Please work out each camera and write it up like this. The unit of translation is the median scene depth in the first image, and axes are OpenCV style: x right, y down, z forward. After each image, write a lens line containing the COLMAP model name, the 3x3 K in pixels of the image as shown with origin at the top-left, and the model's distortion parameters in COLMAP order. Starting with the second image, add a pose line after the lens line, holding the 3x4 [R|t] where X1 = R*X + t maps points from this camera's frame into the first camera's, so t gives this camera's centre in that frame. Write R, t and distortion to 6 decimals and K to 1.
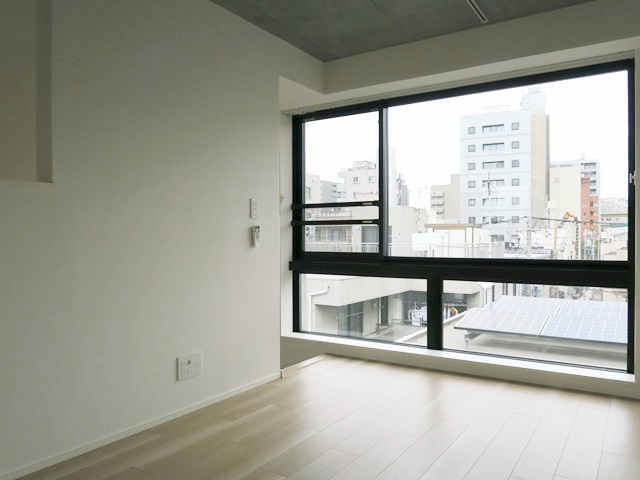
lens RADIAL K [[500.3, 0, 320.0], [0, 500.3, 240.0], [0, 0, 1]] dist [-0.003861, -0.002730]
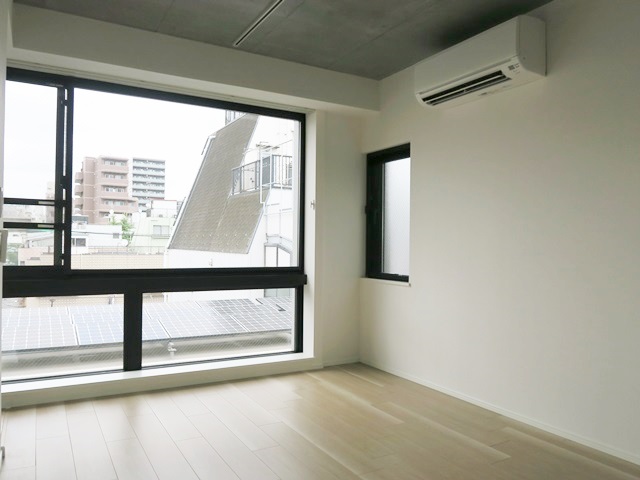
lens RADIAL K [[500.3, 0, 320.0], [0, 500.3, 240.0], [0, 0, 1]] dist [-0.003861, -0.002730]
pose [[0.454522, 0.016712, 0.890579, -0.395130], [-0.007860, 0.999860, -0.014751, -0.006655], [-0.890701, -0.000296, 0.454590, 0.265092]]
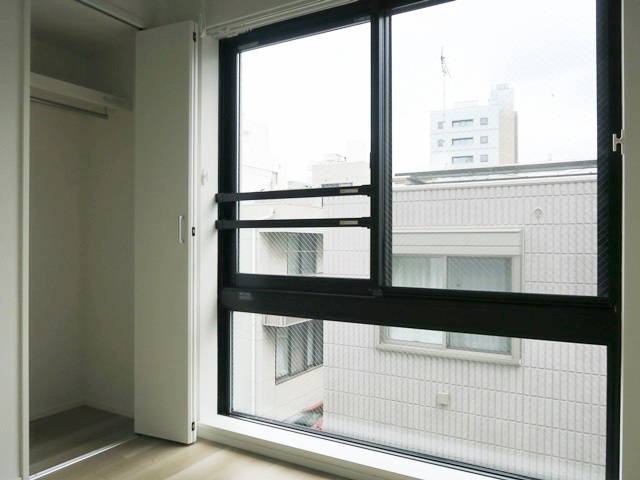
lens RADIAL K [[500.3, 0, 320.0], [0, 500.3, 240.0], [0, 0, 1]] dist [-0.003861, -0.002730]
pose [[0.995601, 0.001223, 0.093683, 0.009988], [-0.000487, 0.999969, -0.007876, -0.013414], [-0.093689, 0.007796, 0.995571, 0.458150]]
